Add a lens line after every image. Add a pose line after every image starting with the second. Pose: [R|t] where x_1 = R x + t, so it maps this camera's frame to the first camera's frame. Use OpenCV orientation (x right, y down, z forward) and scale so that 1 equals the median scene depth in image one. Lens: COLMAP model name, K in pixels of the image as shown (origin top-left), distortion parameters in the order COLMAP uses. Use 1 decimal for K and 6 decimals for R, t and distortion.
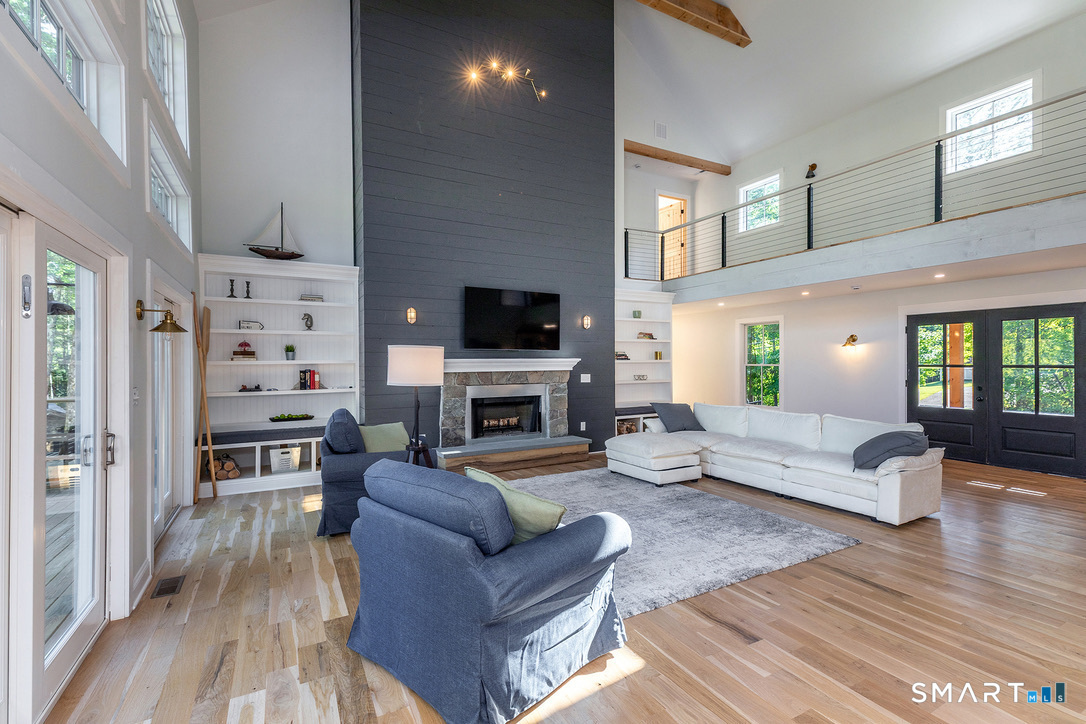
lens RADIAL K [[483.6, 0, 546.4], [0, 483.6, 360.9], [0, 0, 1]] dist [0.022081, -0.005192]
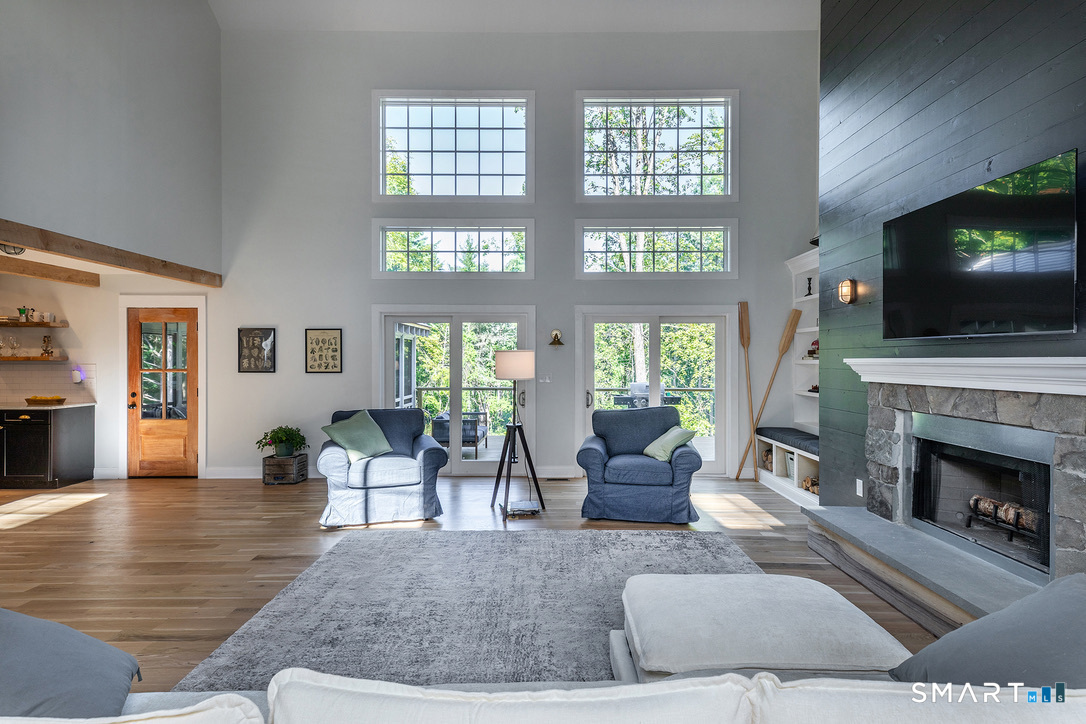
lens RADIAL K [[614.0, 0, 514.9], [0, 614.0, 349.1], [0, 0, 1]] dist [0.036624, -0.000517]
pose [[-0.504114, -0.011459, -0.863561, 0.647552], [-0.000547, 0.999916, -0.012948, -0.006404], [0.863637, -0.006055, -0.504078, 1.000137]]
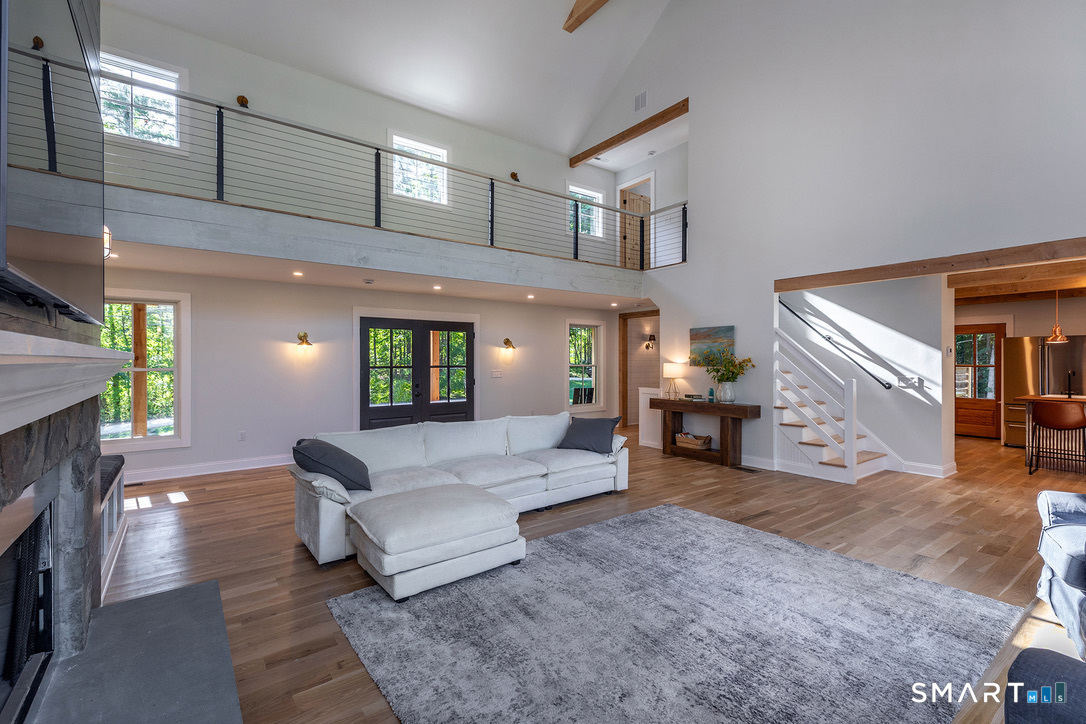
lens RADIAL K [[483.6, 0, 546.4], [0, 483.6, 360.9], [0, 0, 1]] dist [0.022081, -0.005192]
pose [[-0.132071, 0.005750, 0.991224, -0.327151], [0.004068, 0.999978, -0.005259, 0.003302], [-0.991232, 0.003338, -0.132091, 0.876526]]
